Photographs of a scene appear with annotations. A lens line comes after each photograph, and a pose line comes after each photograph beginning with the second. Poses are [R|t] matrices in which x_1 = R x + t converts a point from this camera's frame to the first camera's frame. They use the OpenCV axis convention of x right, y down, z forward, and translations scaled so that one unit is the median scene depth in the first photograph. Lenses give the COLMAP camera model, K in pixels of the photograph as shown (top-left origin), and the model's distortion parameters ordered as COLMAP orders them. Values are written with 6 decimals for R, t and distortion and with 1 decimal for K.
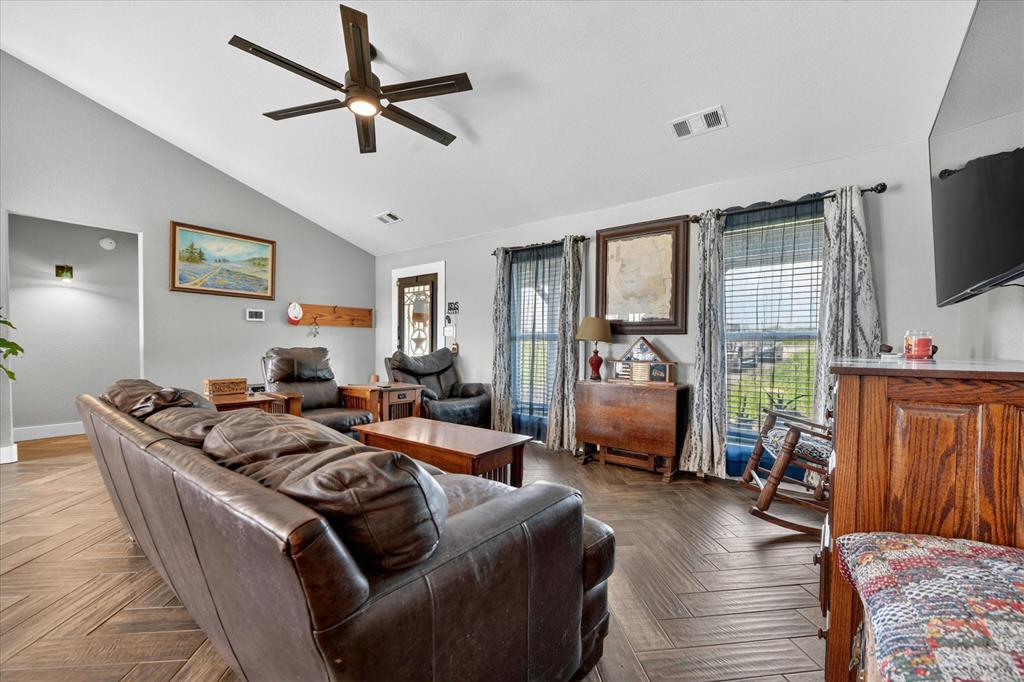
lens RADIAL K [[409.3, 0, 511.4], [0, 409.3, 348.9], [0, 0, 1]] dist [0.003886, -0.000318]
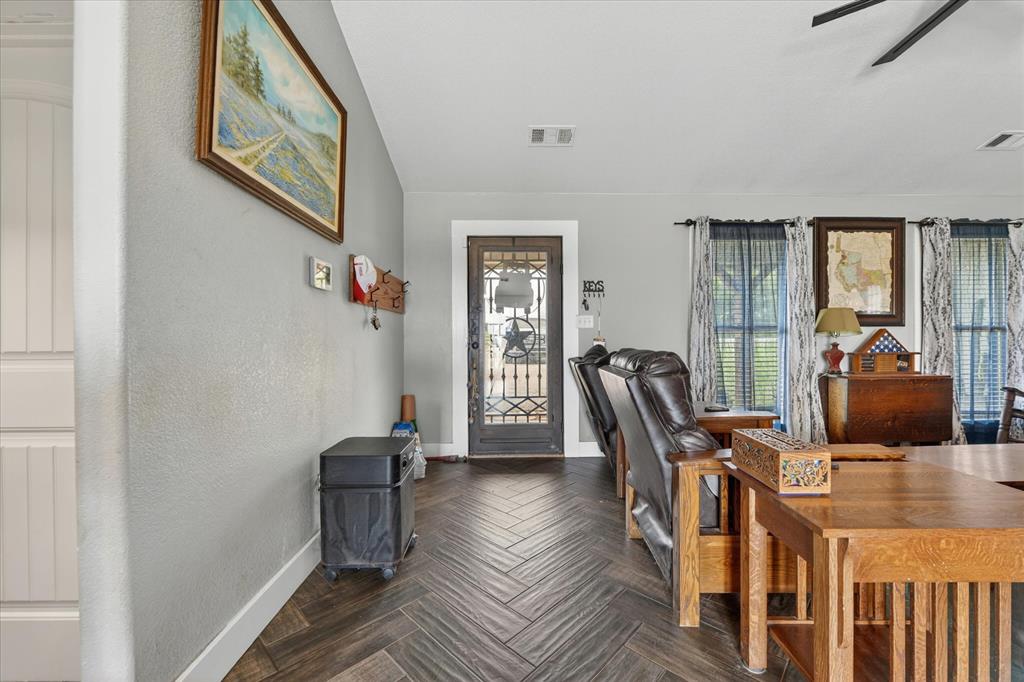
lens RADIAL K [[409.3, 0, 512.1], [0, 409.3, 332.4], [0, 0, 1]] dist [0.003886, -0.000318]
pose [[0.768366, -0.001709, 0.640008, -0.860002], [0.020420, 0.999553, -0.021846, -0.013478], [-0.639684, 0.029855, 0.768058, 0.661140]]
